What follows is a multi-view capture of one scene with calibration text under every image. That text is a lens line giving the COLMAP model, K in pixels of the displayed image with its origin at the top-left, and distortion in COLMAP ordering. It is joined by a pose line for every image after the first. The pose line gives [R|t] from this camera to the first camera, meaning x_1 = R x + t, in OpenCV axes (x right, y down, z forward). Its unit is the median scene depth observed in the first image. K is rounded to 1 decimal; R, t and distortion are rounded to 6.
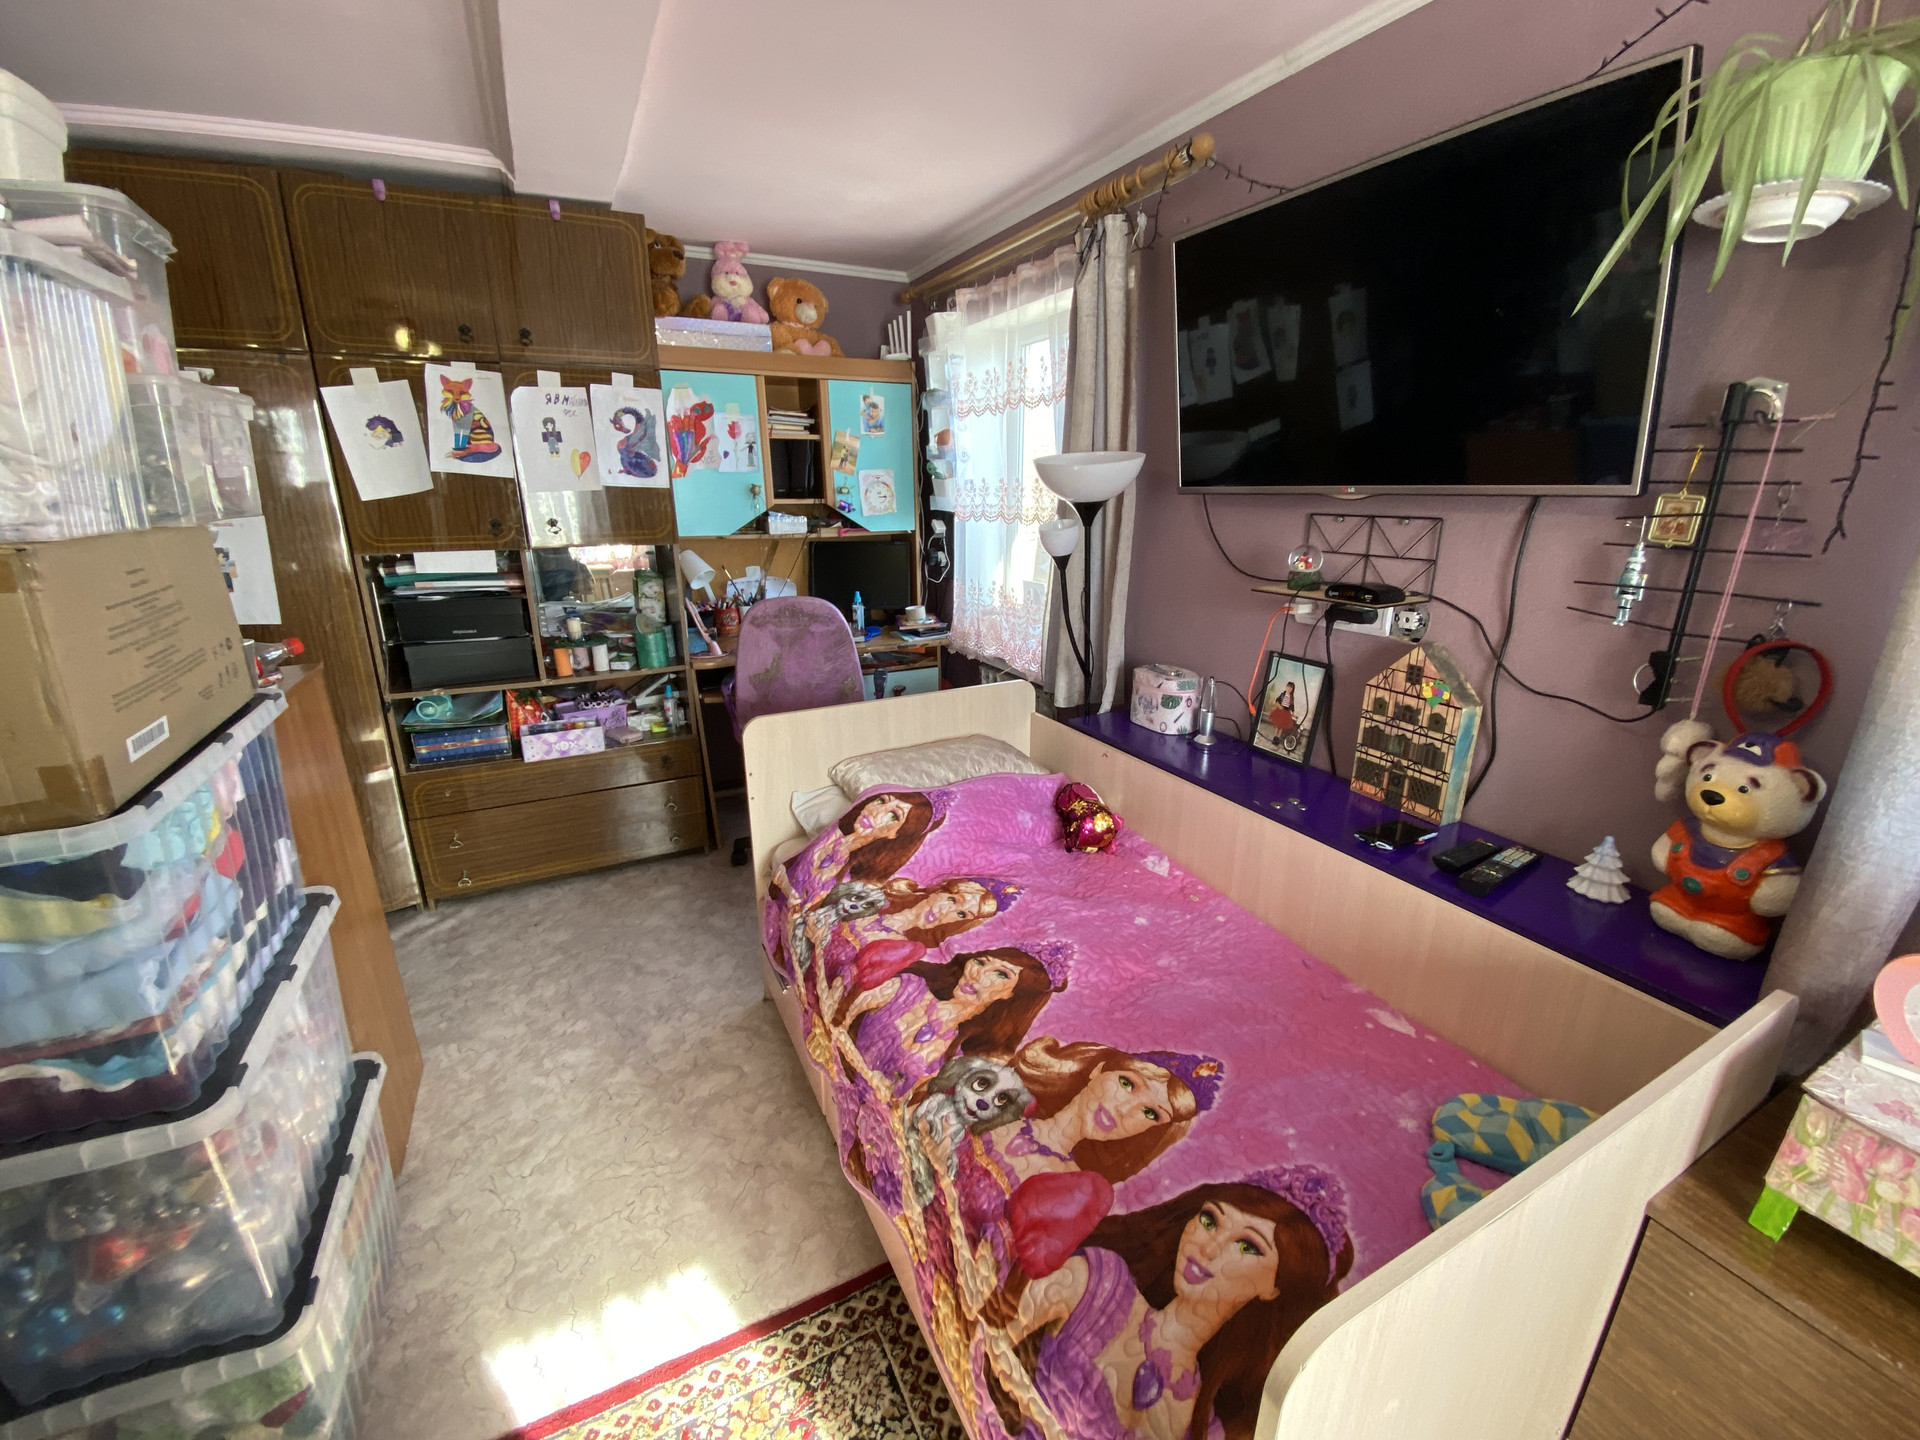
lens RADIAL K [[778.7, 0, 960.0], [0, 778.7, 720.0], [0, 0, 1]] dist [0.020333, -0.019945]
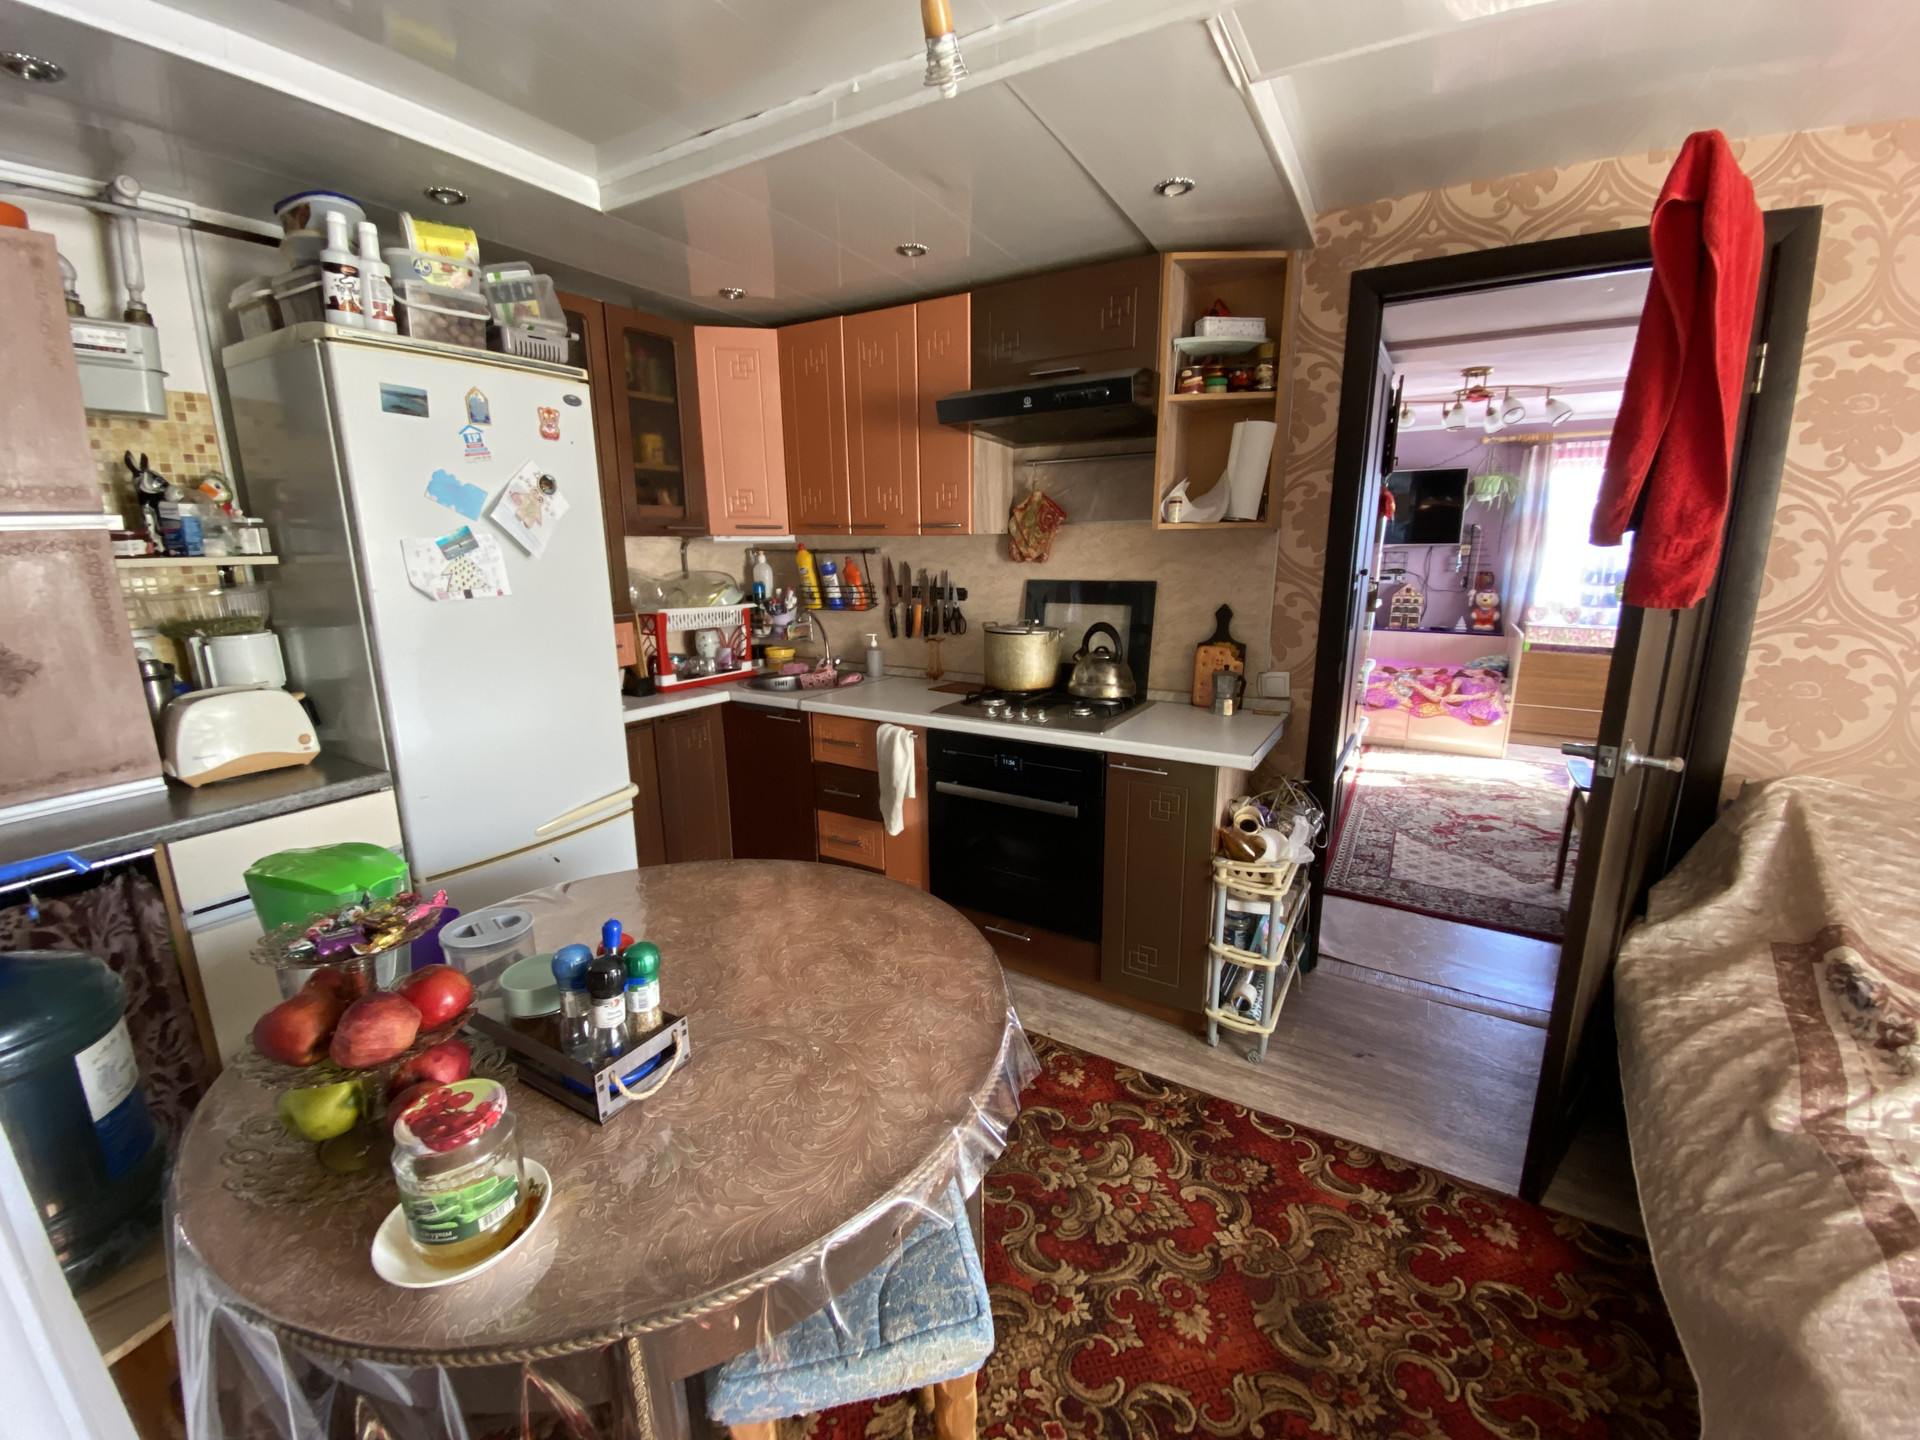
lens RADIAL K [[778.7, 0, 960.0], [0, 778.7, 720.0], [0, 0, 1]] dist [0.020333, -0.019945]
pose [[0.849408, -0.121907, 0.513464, -3.852154], [0.157875, 0.987095, -0.026811, 0.375513], [-0.503570, 0.103837, 0.857692, -1.331702]]
